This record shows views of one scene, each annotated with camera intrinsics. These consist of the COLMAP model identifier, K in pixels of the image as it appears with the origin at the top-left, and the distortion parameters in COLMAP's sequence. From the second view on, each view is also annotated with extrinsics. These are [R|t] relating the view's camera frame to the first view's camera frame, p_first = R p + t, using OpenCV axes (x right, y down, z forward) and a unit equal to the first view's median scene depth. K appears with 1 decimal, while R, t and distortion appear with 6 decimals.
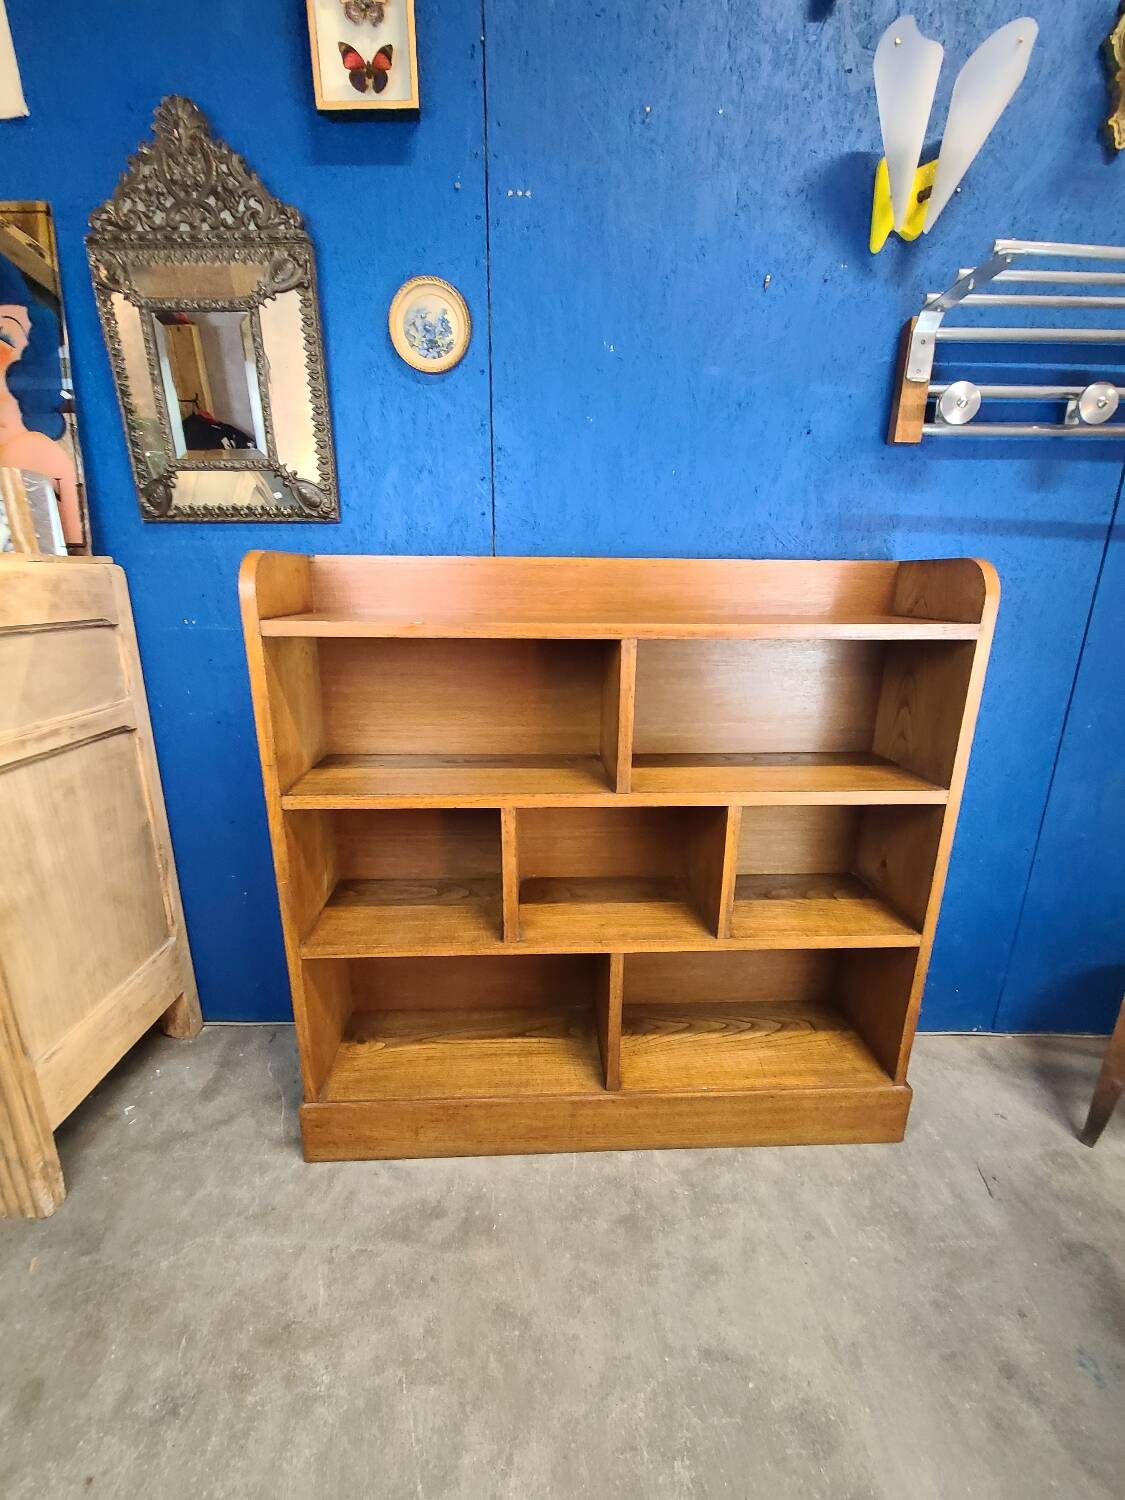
lens RADIAL K [[609.8, 0, 558.6], [0, 609.8, 751.4], [0, 0, 1]] dist [-0.001246, -0.000325]
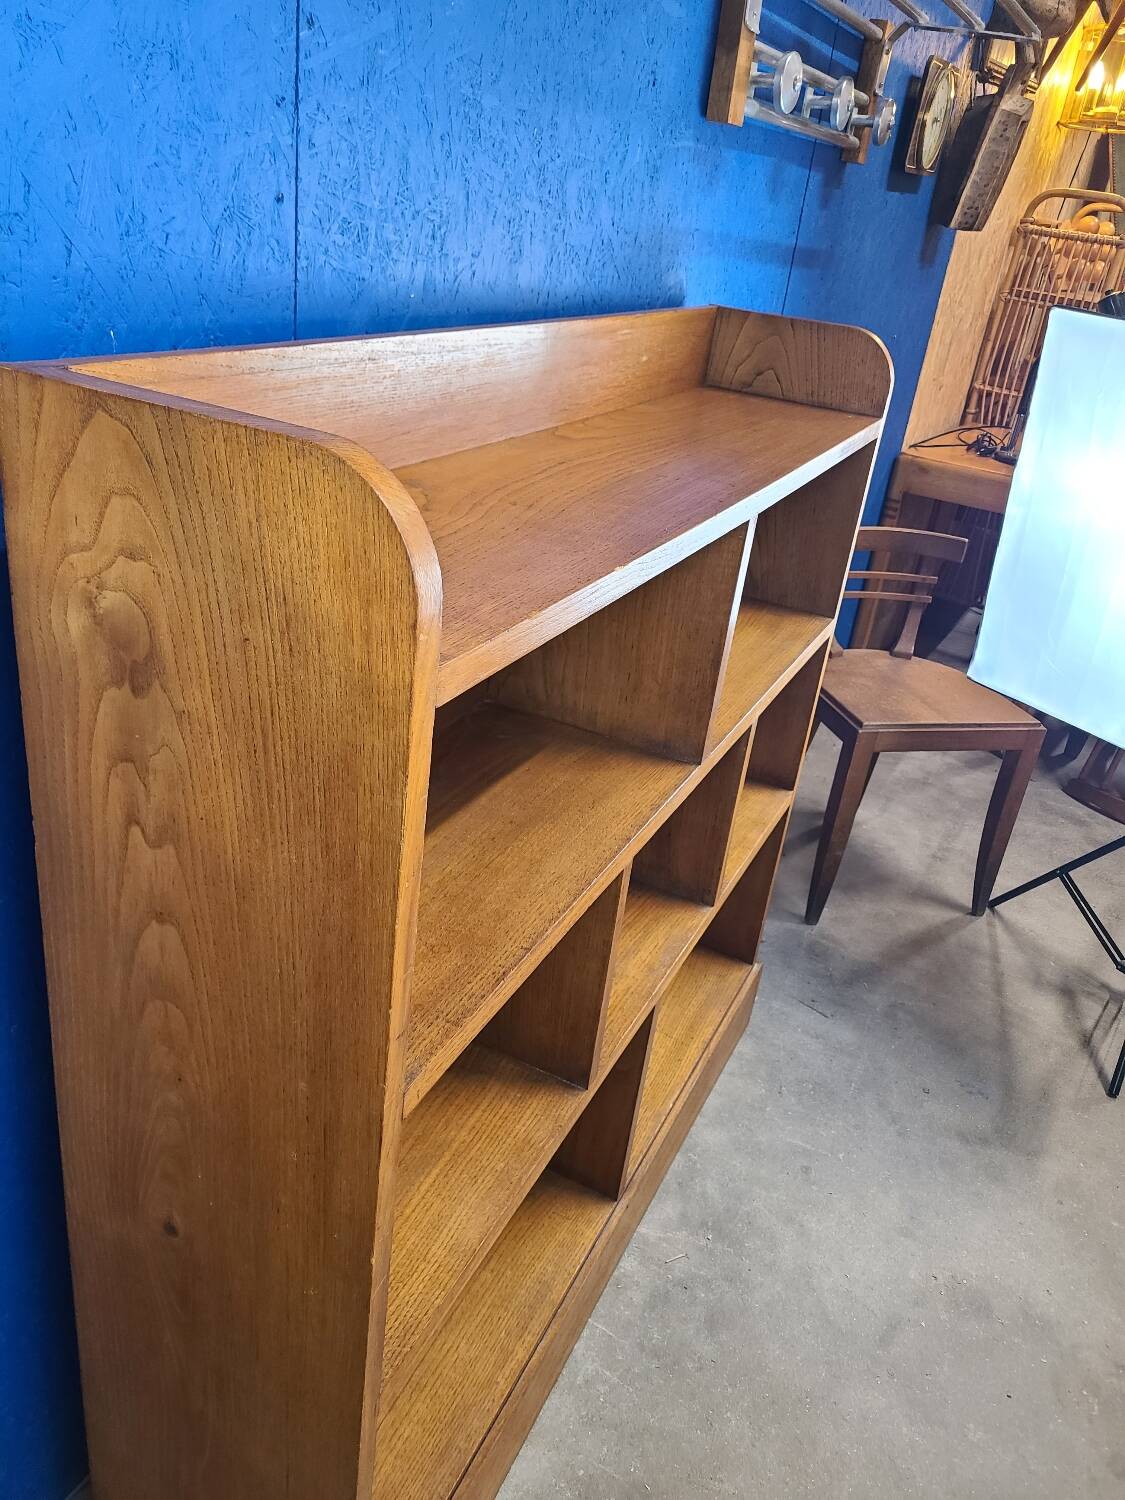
lens RADIAL K [[1137.2, 0, 546.1], [0, 1137.2, 740.7], [0, 0, 1]] dist [0.047701, -0.039377]
pose [[0.481862, -0.338882, 0.808064, -0.791055], [0.126544, 0.939433, 0.318514, -0.297886], [-0.867061, -0.051224, 0.495561, 0.512966]]
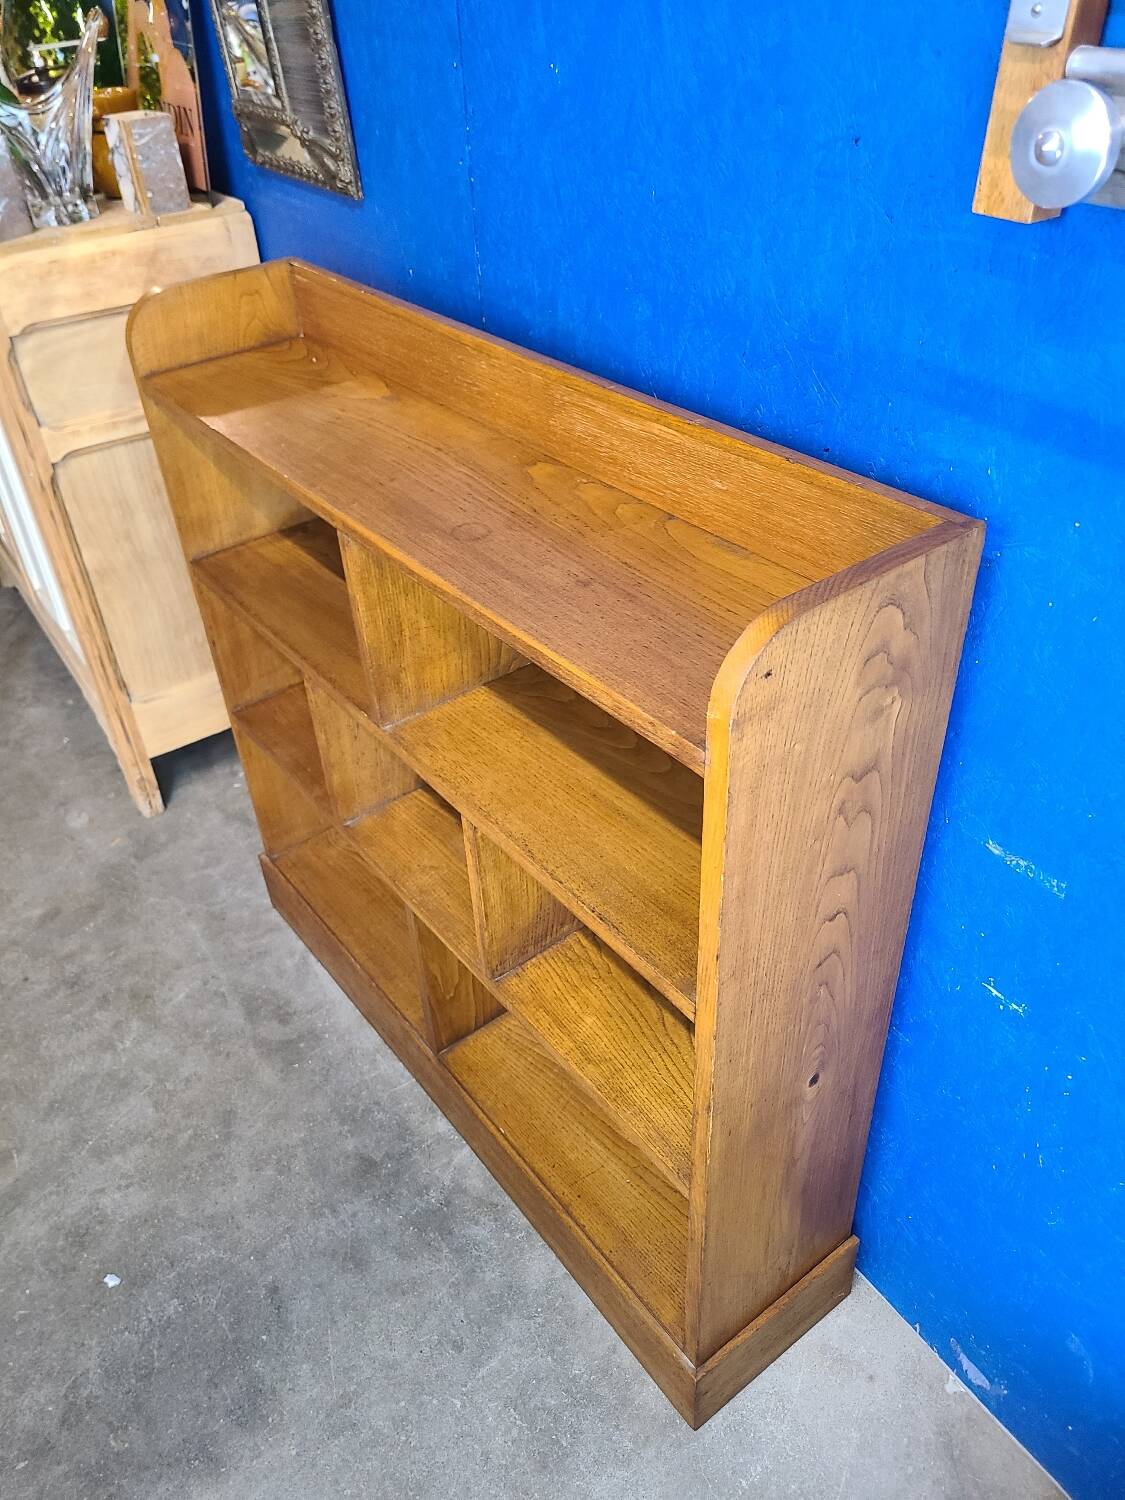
lens RADIAL K [[1128.8, 0, 557.0], [0, 1128.8, 740.4], [0, 0, 1]] dist [0.053923, -0.047882]
pose [[0.570244, 0.462509, -0.678902, 1.023457], [-0.170573, 0.875095, 0.452894, -0.497902], [0.803571, -0.142458, 0.577909, 0.353245]]
